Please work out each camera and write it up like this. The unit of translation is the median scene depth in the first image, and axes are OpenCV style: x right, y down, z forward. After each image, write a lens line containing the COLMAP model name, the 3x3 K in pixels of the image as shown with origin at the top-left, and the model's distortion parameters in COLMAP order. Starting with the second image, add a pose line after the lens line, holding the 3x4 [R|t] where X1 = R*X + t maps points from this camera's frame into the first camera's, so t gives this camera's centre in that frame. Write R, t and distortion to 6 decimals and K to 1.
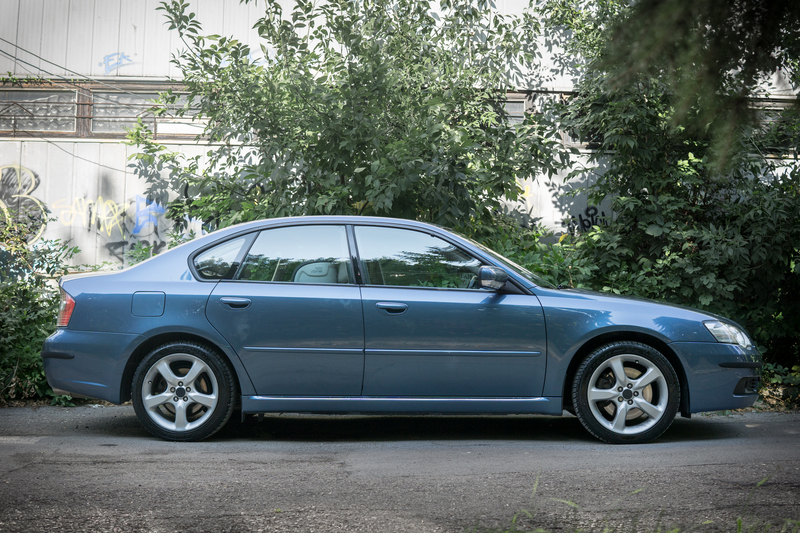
lens RADIAL K [[1030.7, 0, 412.5], [0, 1030.7, 266.7], [0, 0, 1]] dist [-0.004423, -0.370112]
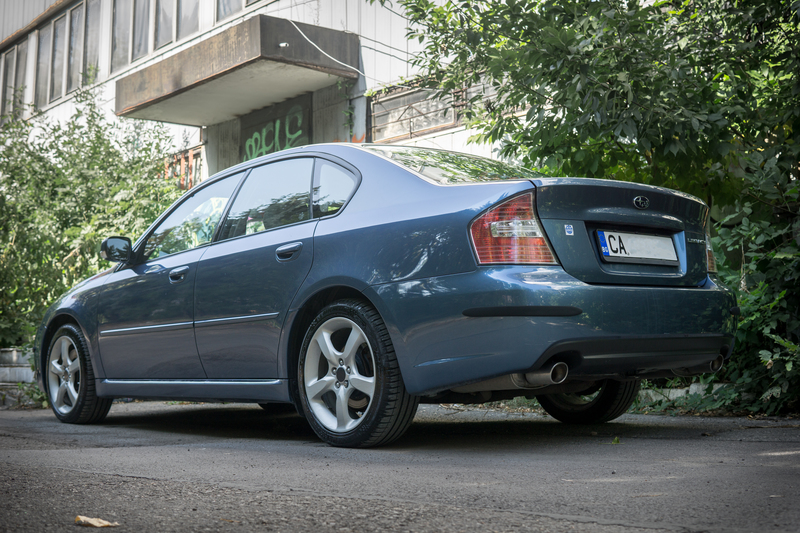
lens RADIAL K [[1063.5, 0, 395.5], [0, 1063.5, 247.3], [0, 0, 1]] dist [0.016118, -0.499902]
pose [[0.575154, -0.102374, -0.811614, 0.492223], [0.066713, 0.994704, -0.078192, 0.067095], [0.815320, -0.009173, 0.578938, 0.423588]]
